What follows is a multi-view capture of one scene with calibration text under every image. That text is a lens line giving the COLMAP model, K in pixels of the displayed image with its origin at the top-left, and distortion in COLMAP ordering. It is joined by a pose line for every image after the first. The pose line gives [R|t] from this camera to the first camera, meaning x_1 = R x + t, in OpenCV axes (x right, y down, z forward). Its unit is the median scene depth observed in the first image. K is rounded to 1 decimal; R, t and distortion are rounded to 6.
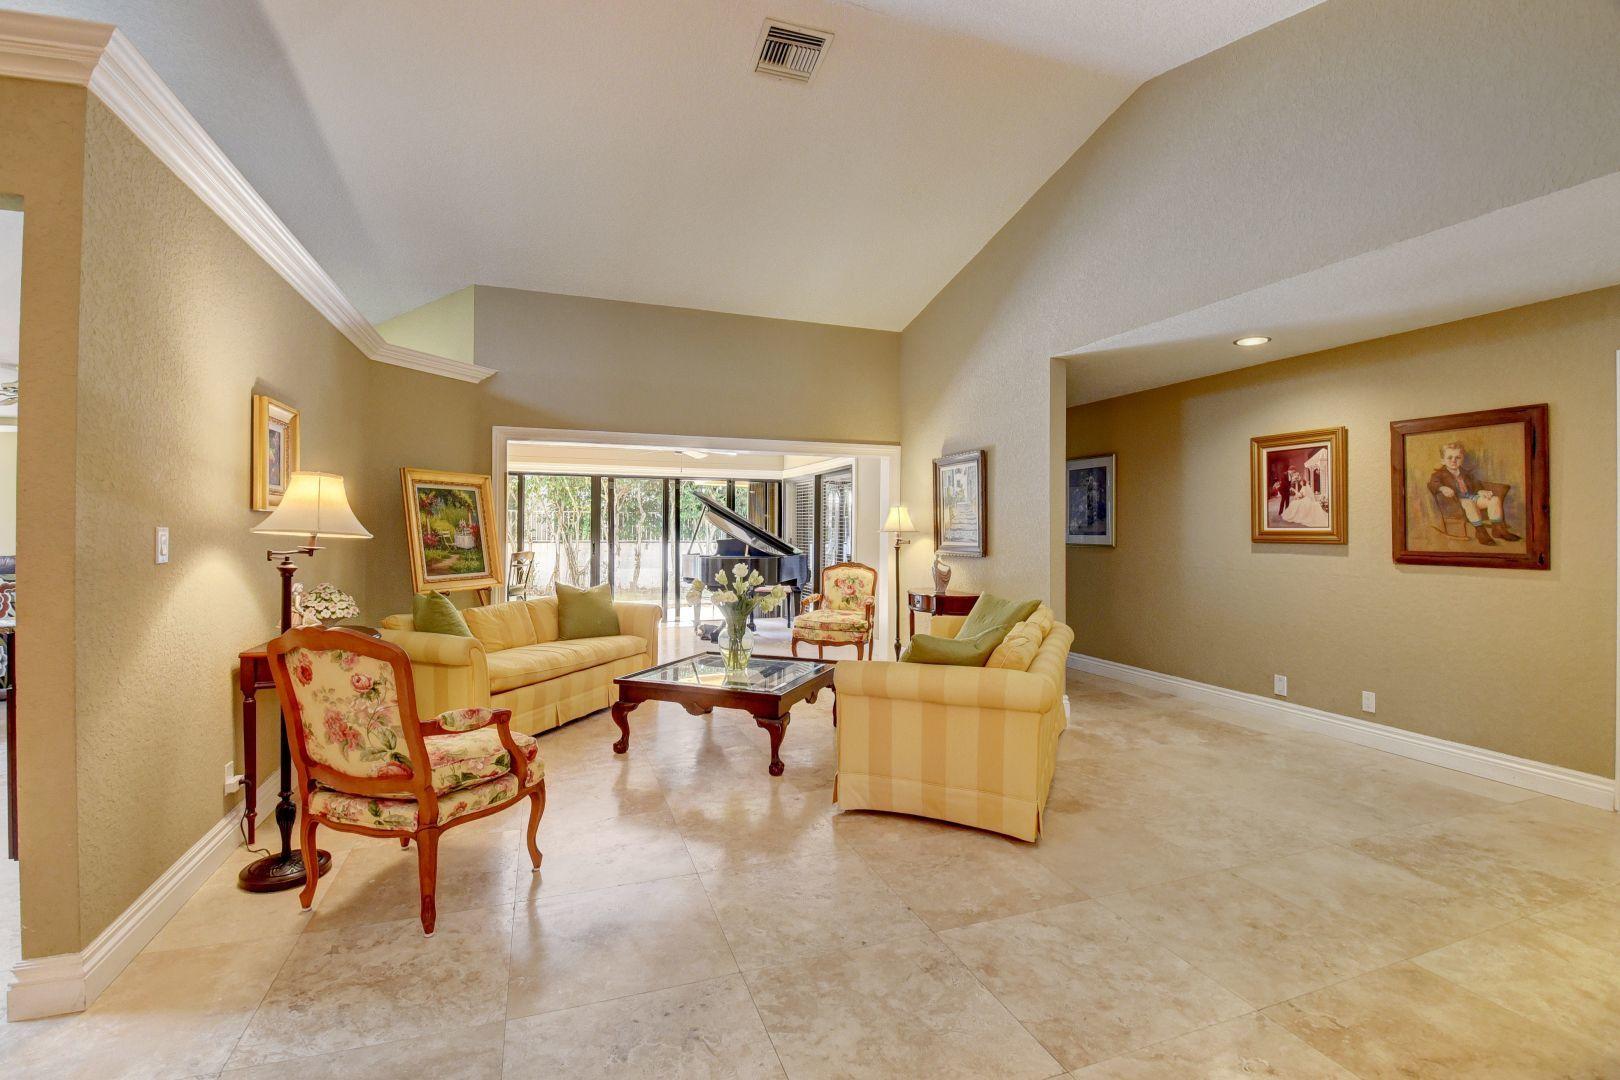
lens RADIAL K [[720.9, 0, 804.1], [0, 720.9, 522.9], [0, 0, 1]] dist [-0.008317, -0.010687]
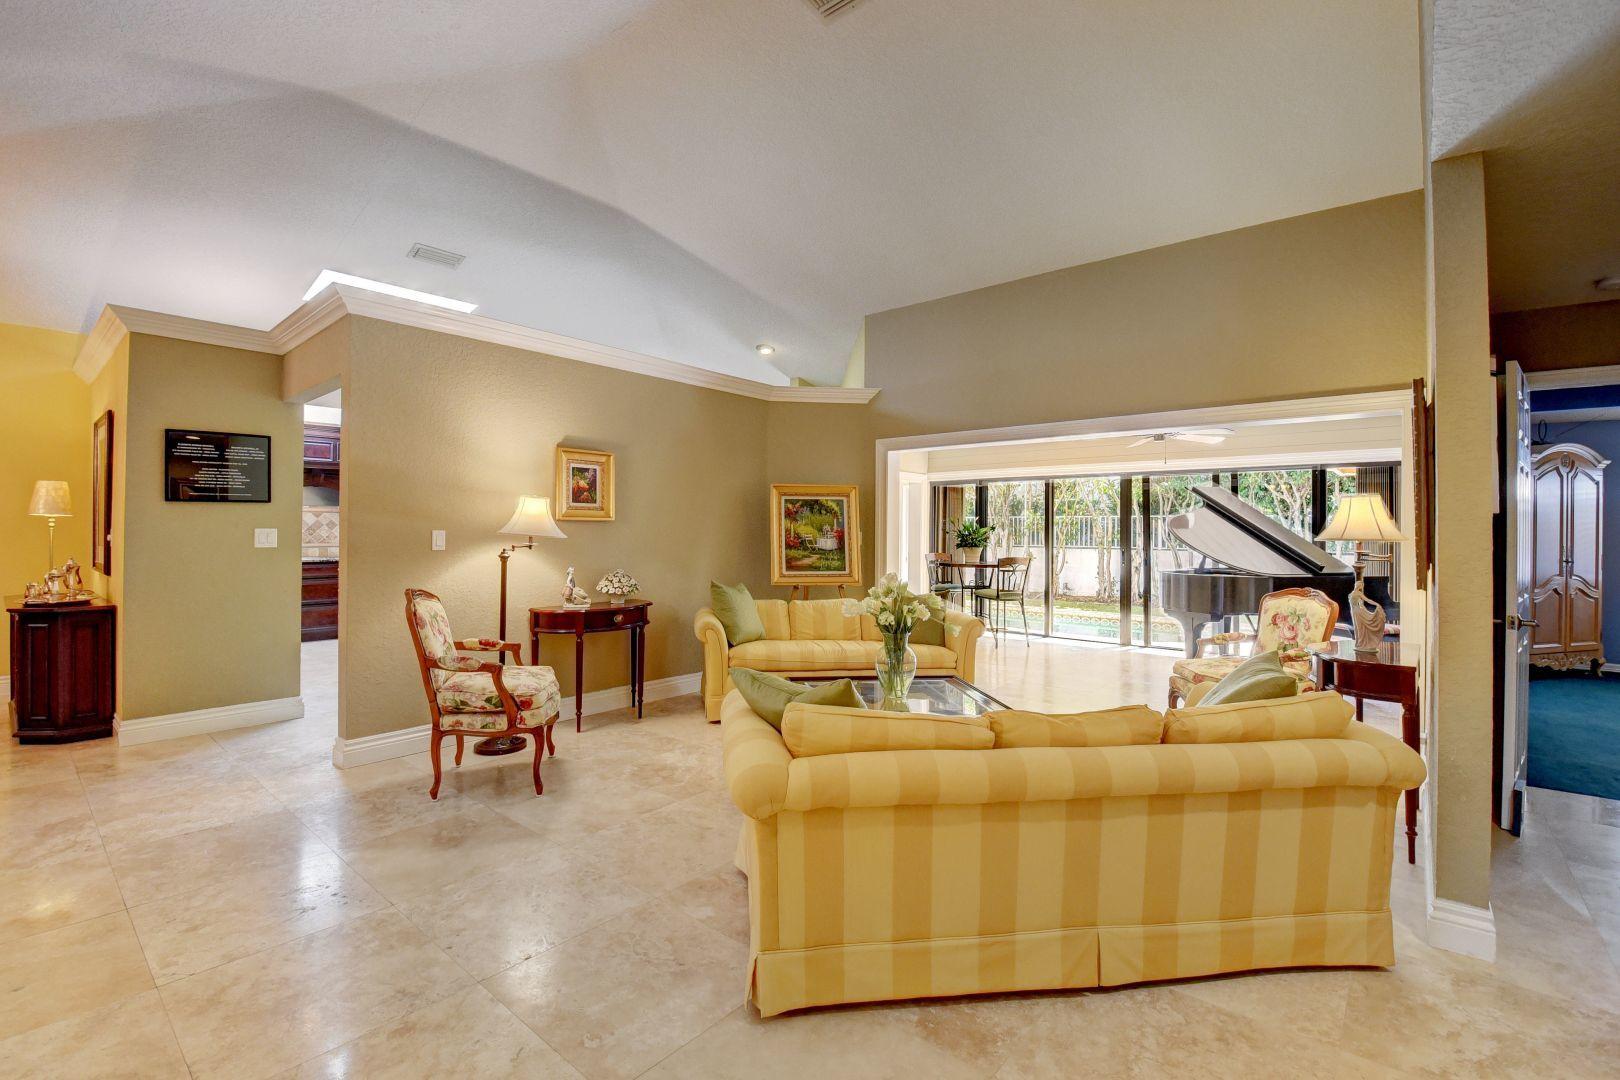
lens RADIAL K [[711.4, 0, 800.7], [0, 711.4, 520.1], [0, 0, 1]] dist [0.013365, -0.021915]
pose [[0.499341, -0.012435, -0.866316, 1.024670], [0.002531, 0.999914, -0.012894, 0.005004], [0.866402, 0.004246, 0.499330, 0.802817]]
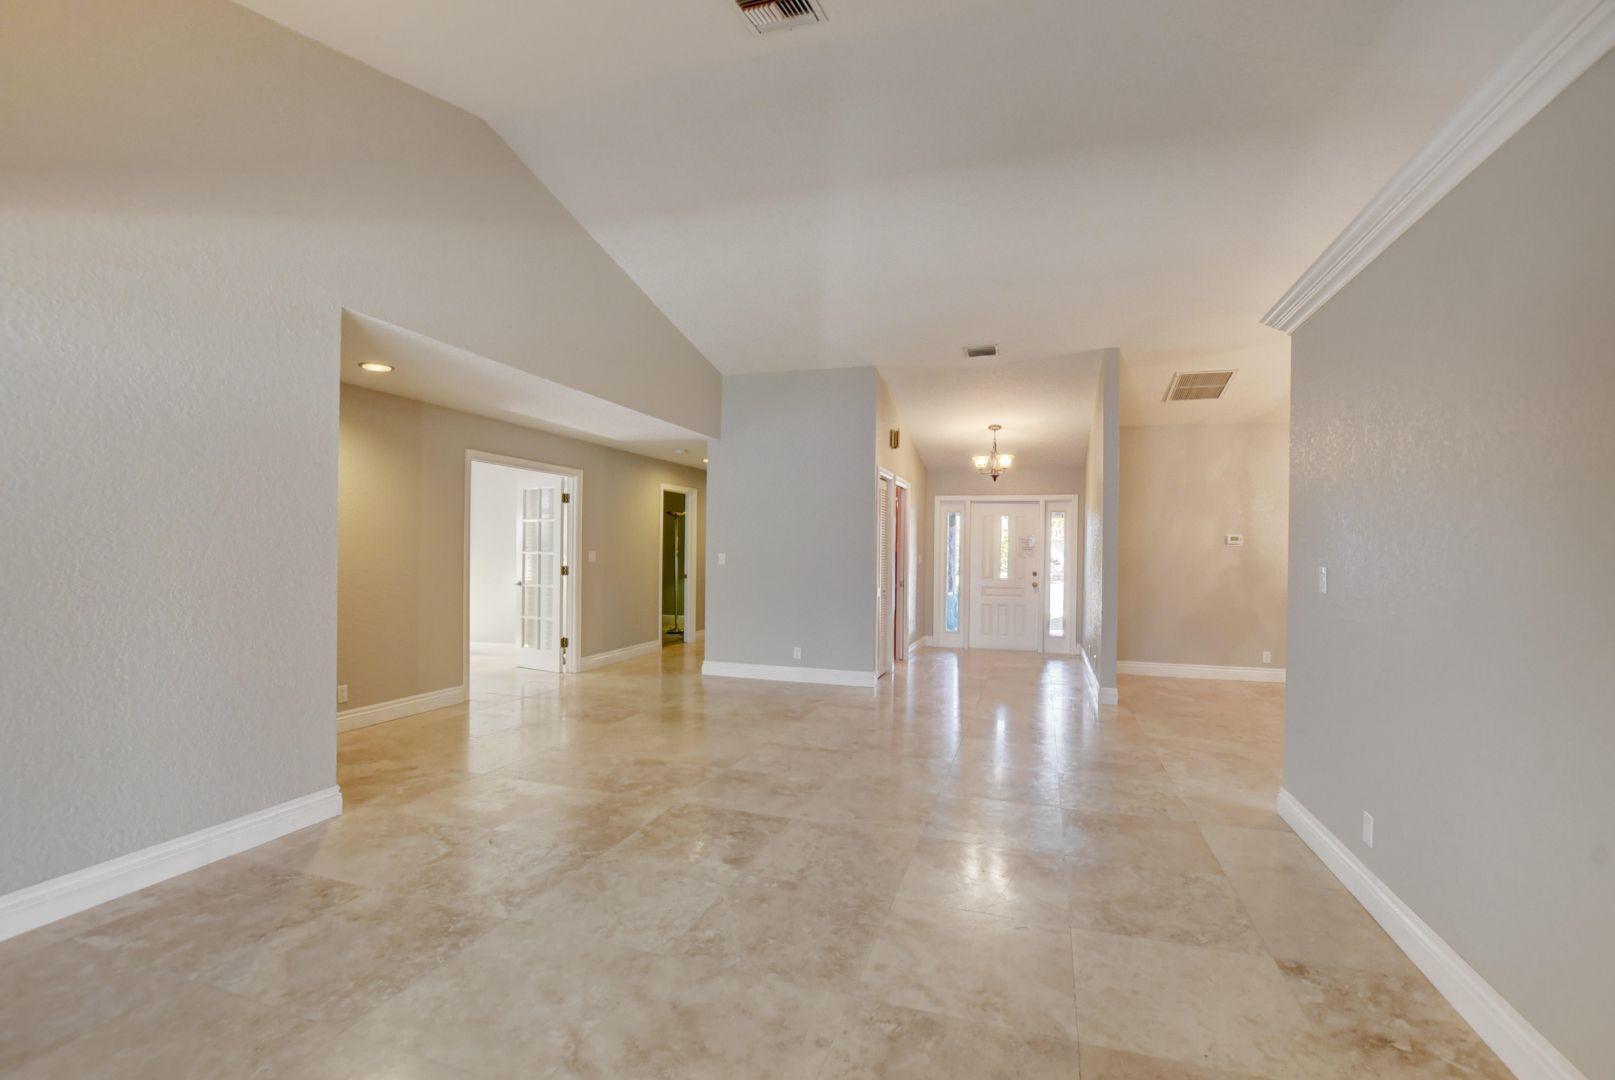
lens RADIAL K [[718.6, 0, 801.6], [0, 718.6, 523.0], [0, 0, 1]] dist [-0.008317, -0.010687]
pose [[-0.786423, 0.008244, 0.617633, -0.870060], [-0.023012, 0.998826, -0.042634, 0.002684], [-0.617259, -0.047742, -0.785310, 2.439552]]
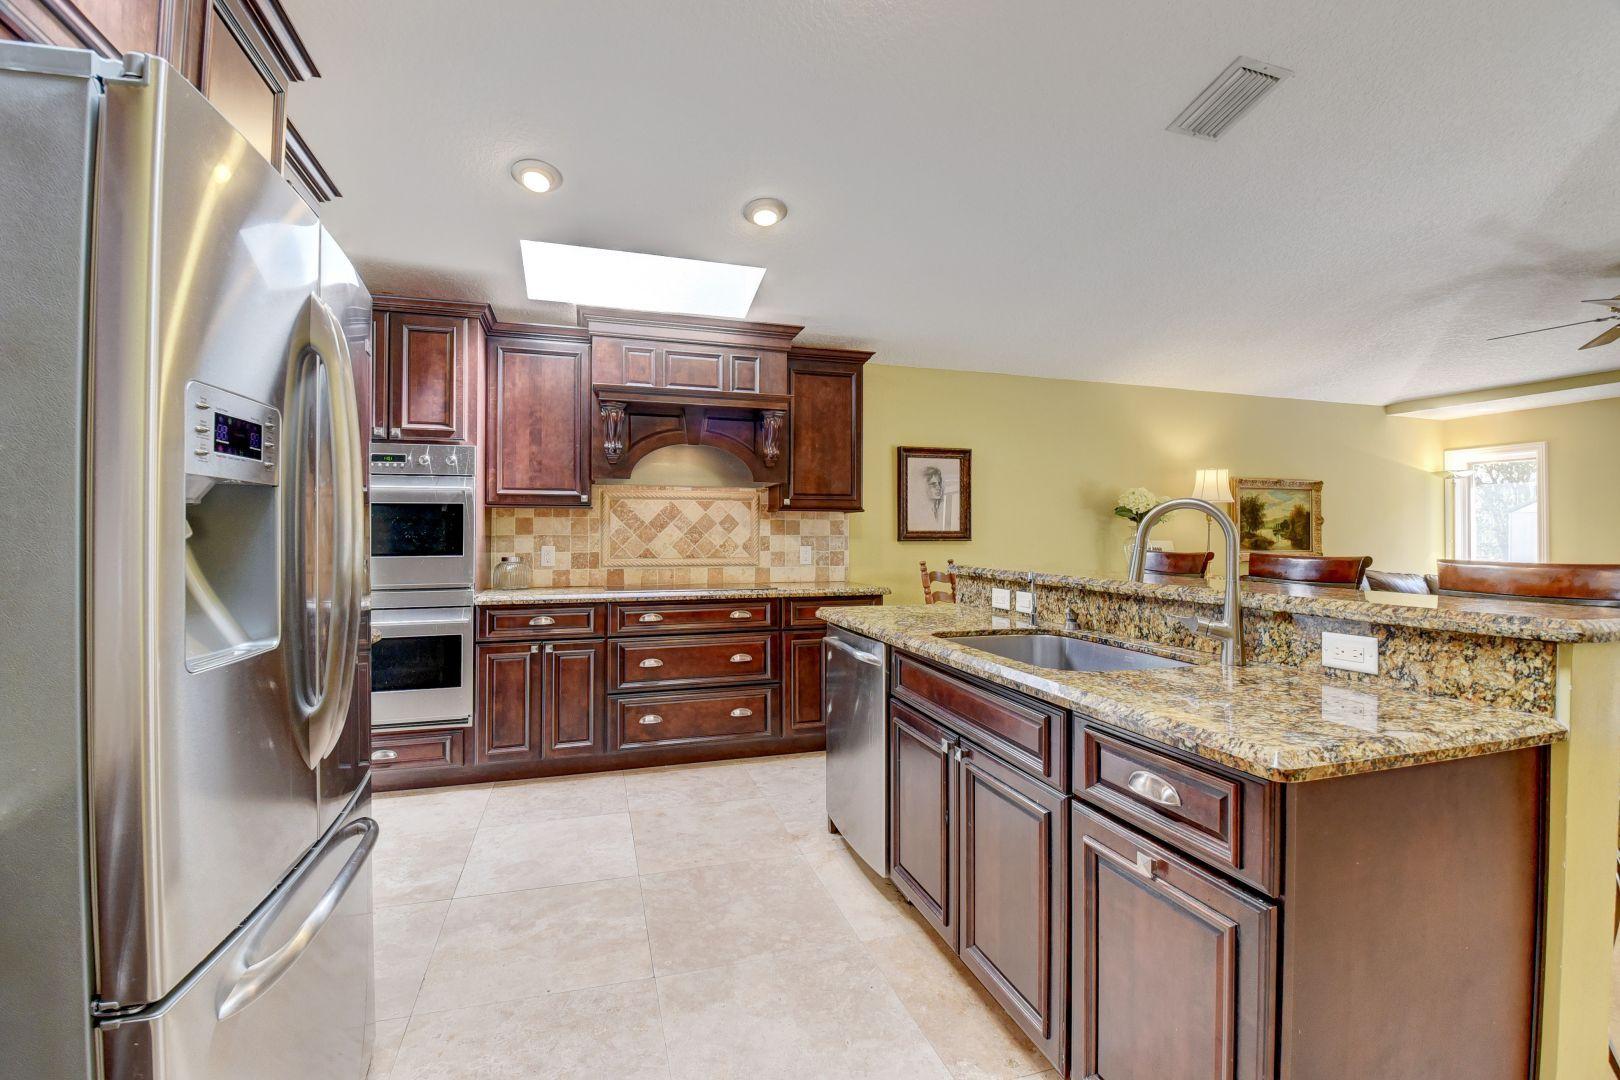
lens RADIAL K [[711.4, 0, 800.7], [0, 711.4, 520.1], [0, 0, 1]] dist [0.013365, -0.021915]
pose [[-0.047970, -0.021845, -0.998610, -1.308297], [0.000142, 0.999761, -0.021877, 0.008711], [0.998849, -0.001191, -0.047956, 0.823774]]
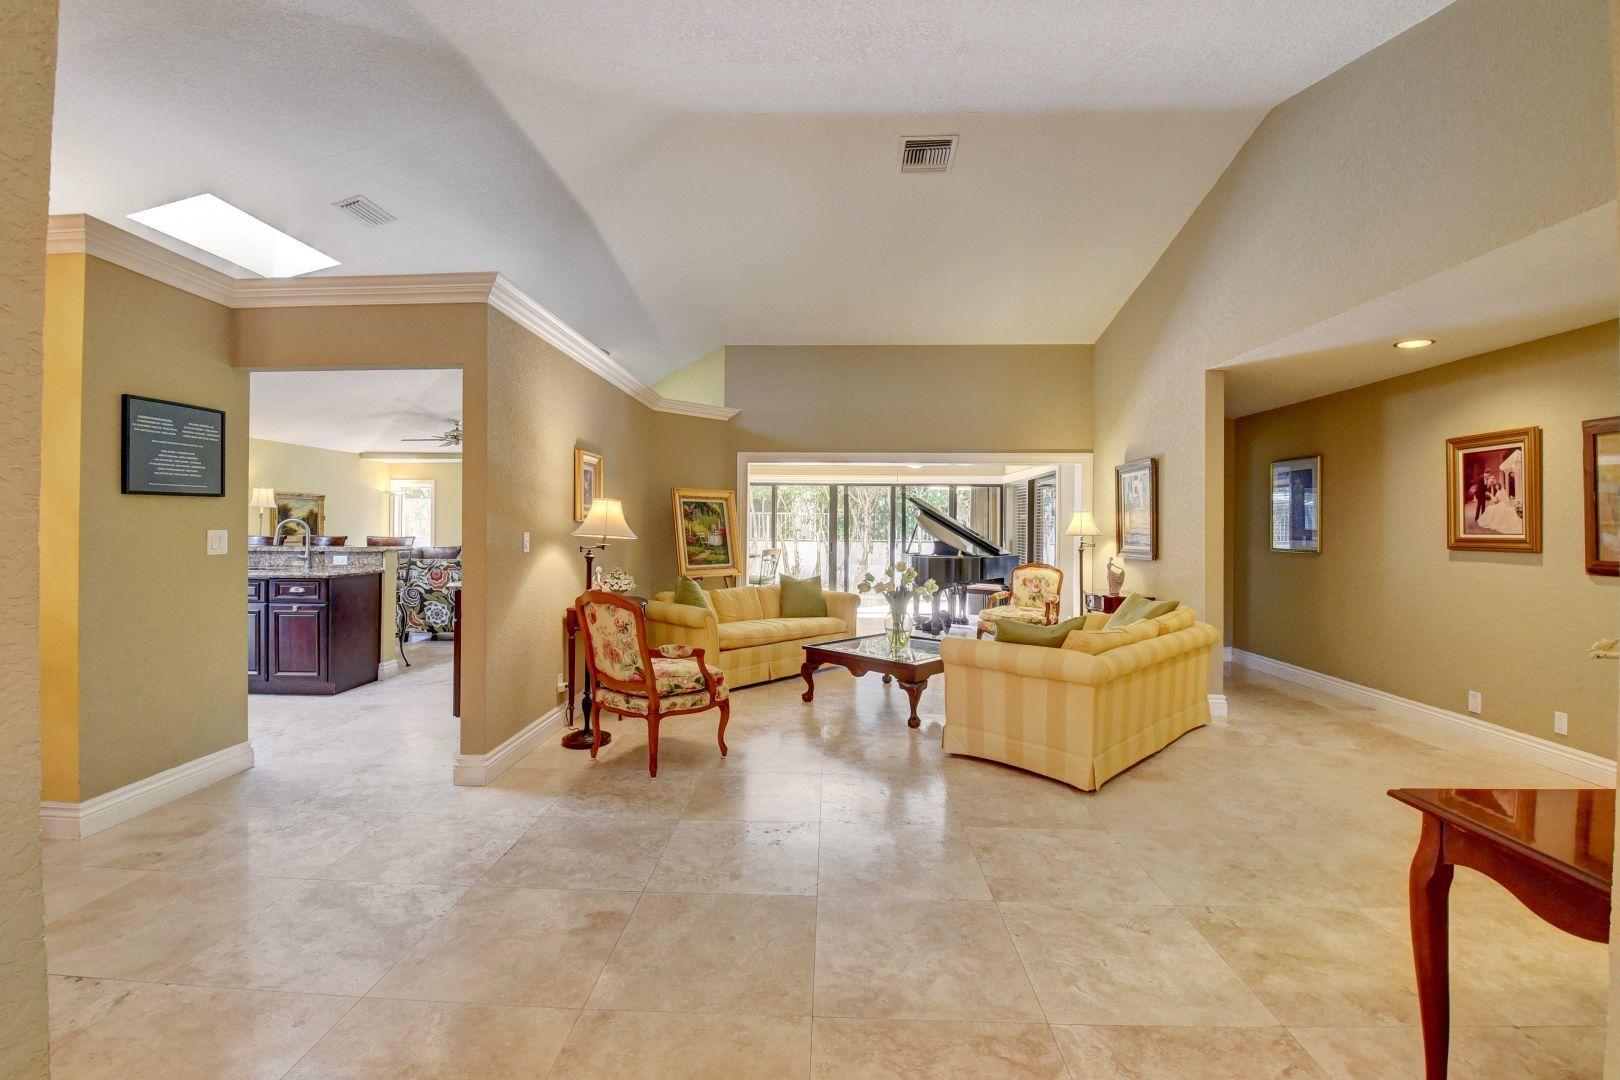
lens RADIAL K [[711.4, 0, 800.7], [0, 711.4, 520.1], [0, 0, 1]] dist [0.013365, -0.021915]
pose [[0.926718, -0.001094, -0.375756, 0.361252], [-0.000290, 0.999993, -0.003625, -0.015581], [0.375757, 0.003468, 0.926712, -0.353965]]
